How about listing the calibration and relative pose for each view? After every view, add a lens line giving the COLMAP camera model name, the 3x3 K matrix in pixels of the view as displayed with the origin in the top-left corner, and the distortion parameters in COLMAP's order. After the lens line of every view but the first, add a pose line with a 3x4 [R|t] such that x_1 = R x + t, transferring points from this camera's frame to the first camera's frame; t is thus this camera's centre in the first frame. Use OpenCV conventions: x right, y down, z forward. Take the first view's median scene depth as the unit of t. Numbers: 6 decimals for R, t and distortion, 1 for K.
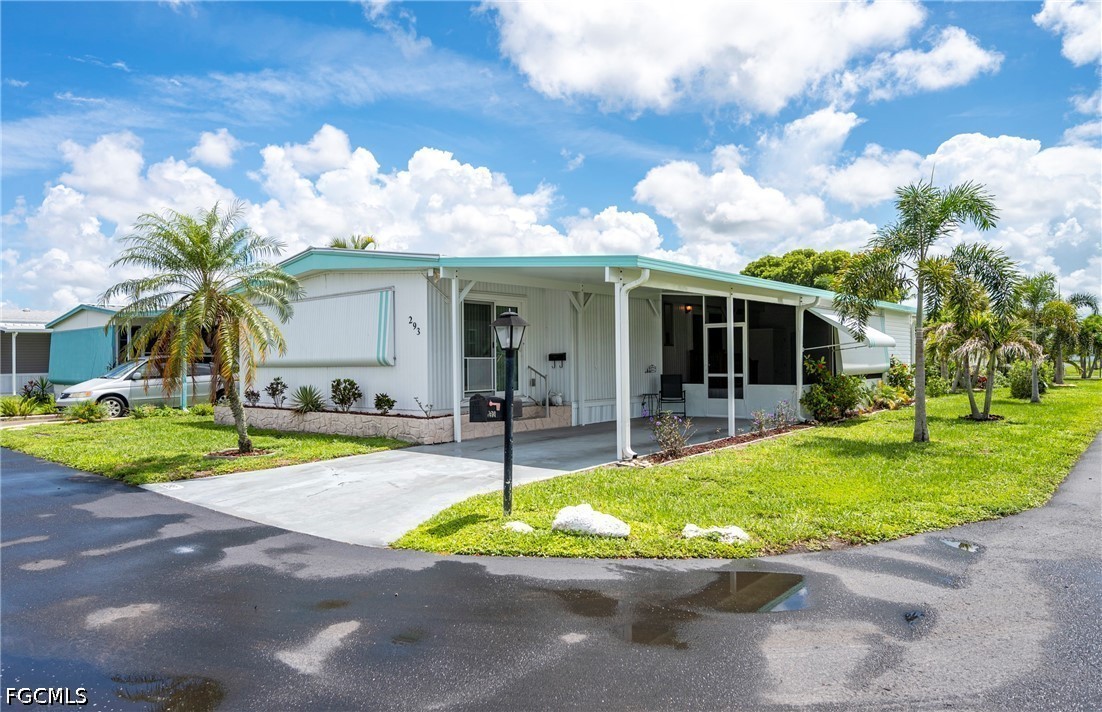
lens RADIAL K [[697.1, 0, 551.0], [0, 697.1, 356.0], [0, 0, 1]] dist [0.000718, 0.000155]
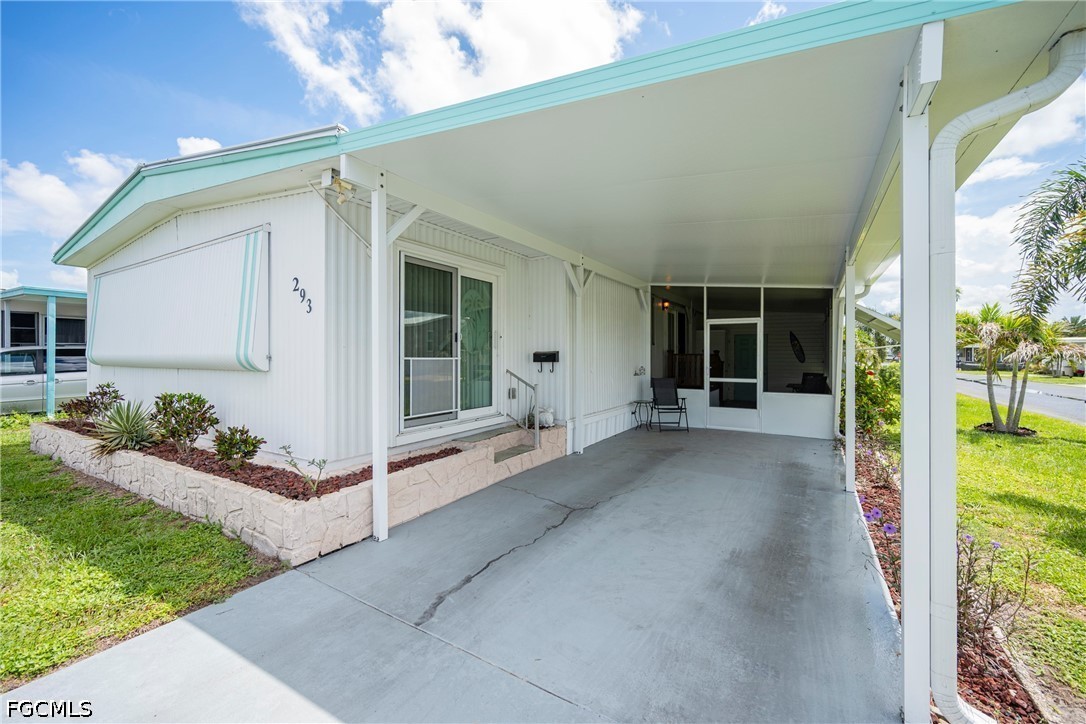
lens RADIAL K [[428.6, 0, 543.0], [0, 428.6, 362.0], [0, 0, 1]] dist [0.000703, 0.000040]
pose [[0.990316, 0.008720, 0.138560, -0.115422], [-0.011468, 0.999753, 0.019041, -0.003689], [-0.138359, -0.020446, 0.990171, 1.209440]]
